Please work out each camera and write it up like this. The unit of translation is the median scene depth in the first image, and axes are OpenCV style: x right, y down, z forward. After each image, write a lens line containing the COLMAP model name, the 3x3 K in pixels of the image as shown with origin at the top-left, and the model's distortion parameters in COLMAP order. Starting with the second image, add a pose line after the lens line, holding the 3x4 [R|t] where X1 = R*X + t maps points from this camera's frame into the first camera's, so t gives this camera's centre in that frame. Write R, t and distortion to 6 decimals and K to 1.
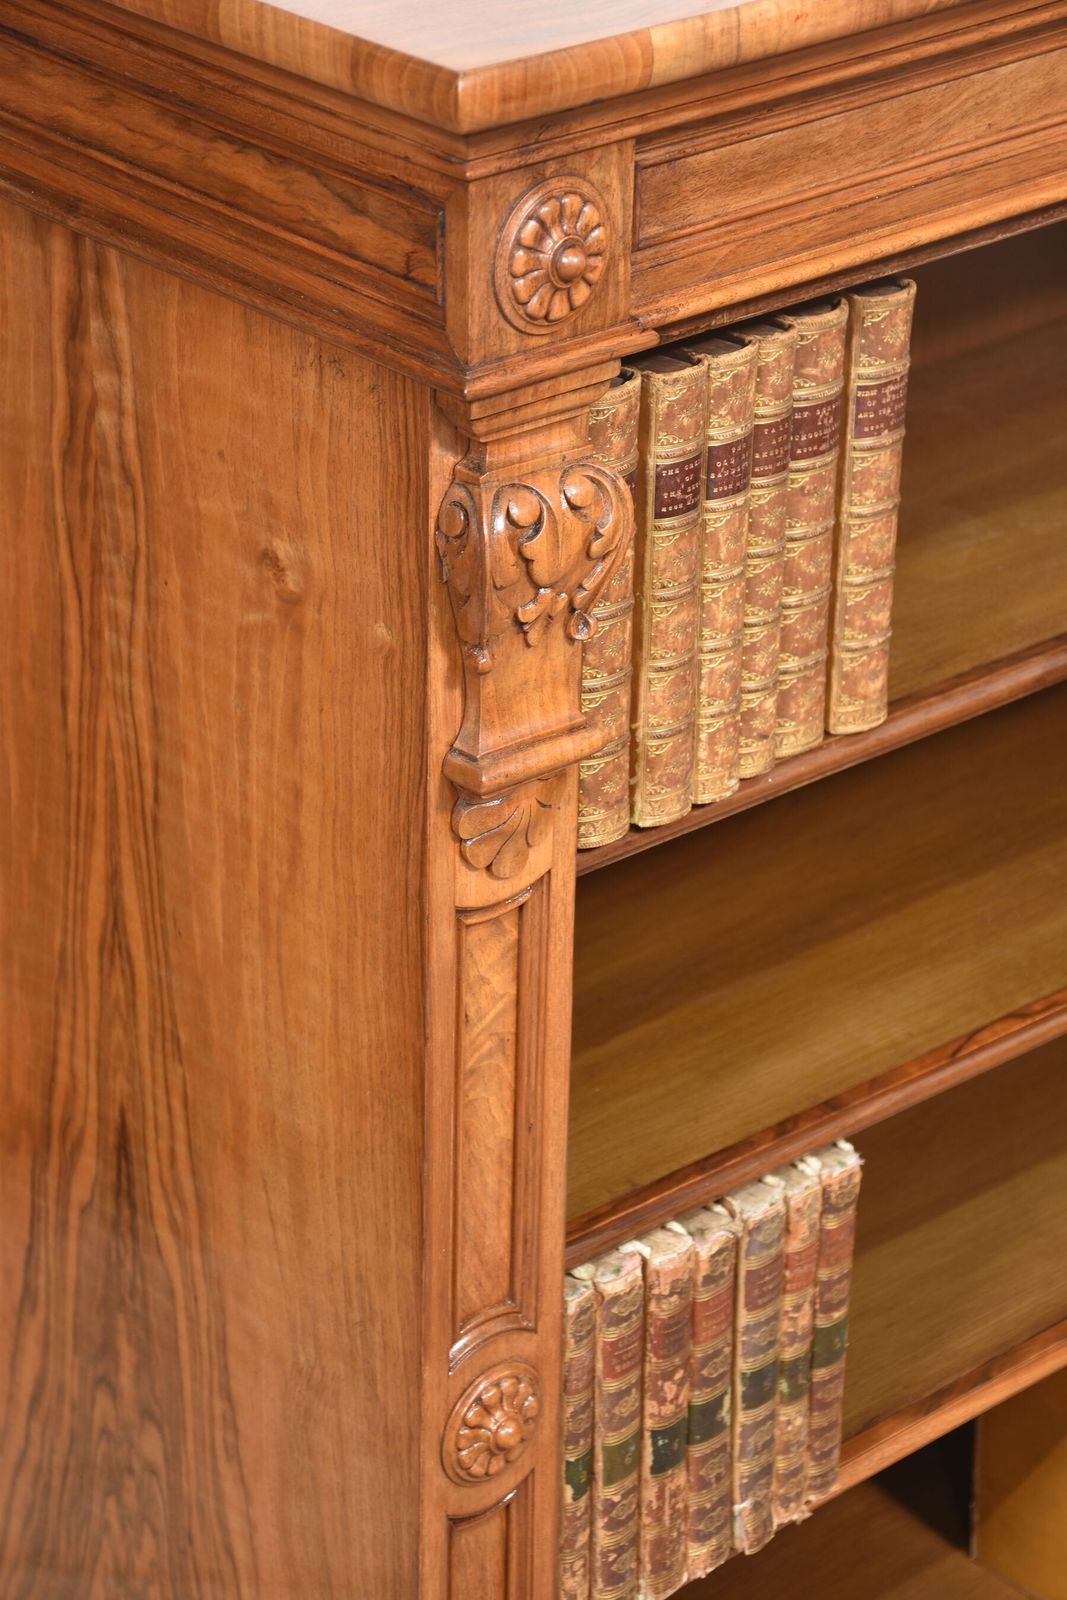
lens RADIAL K [[3777.3, 0, 534.8], [0, 3777.3, 813.3], [0, 0, 1]] dist [0.556882, 0.000000]
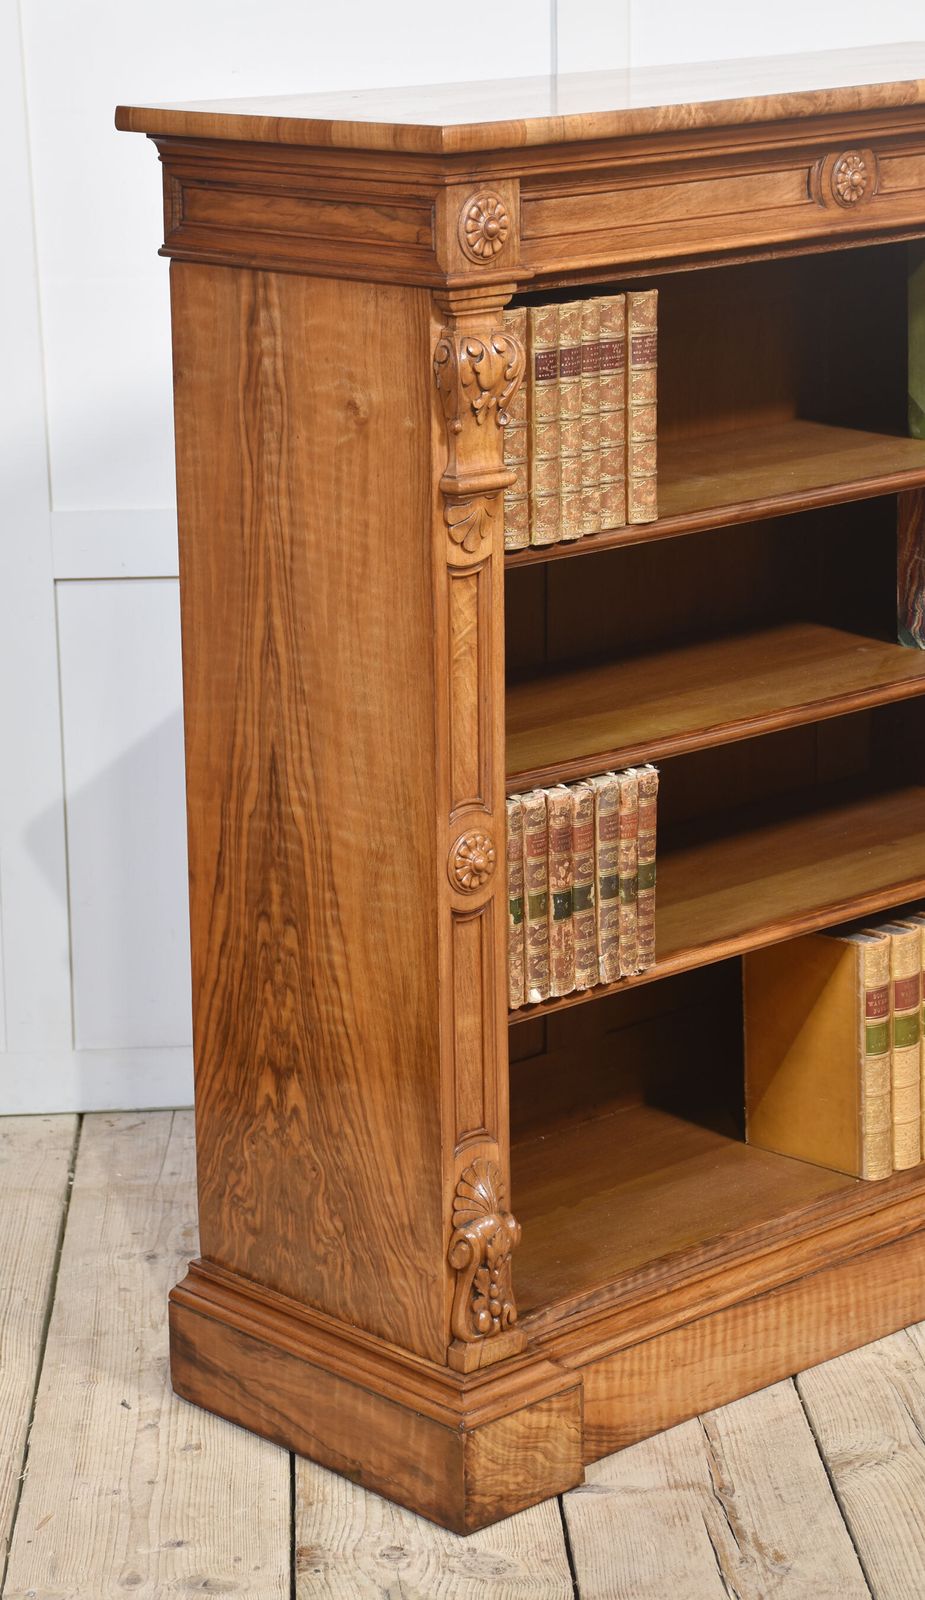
lens RADIAL K [[3608.1, 0, 389.7], [0, 3608.1, 797.0], [0, 0, 1]] dist [0.396154, 0.000000]
pose [[0.999317, -0.036787, -0.003380, -0.046908], [0.035229, 0.976516, -0.212544, 0.531156], [0.011120, 0.212280, 0.977146, -0.841003]]
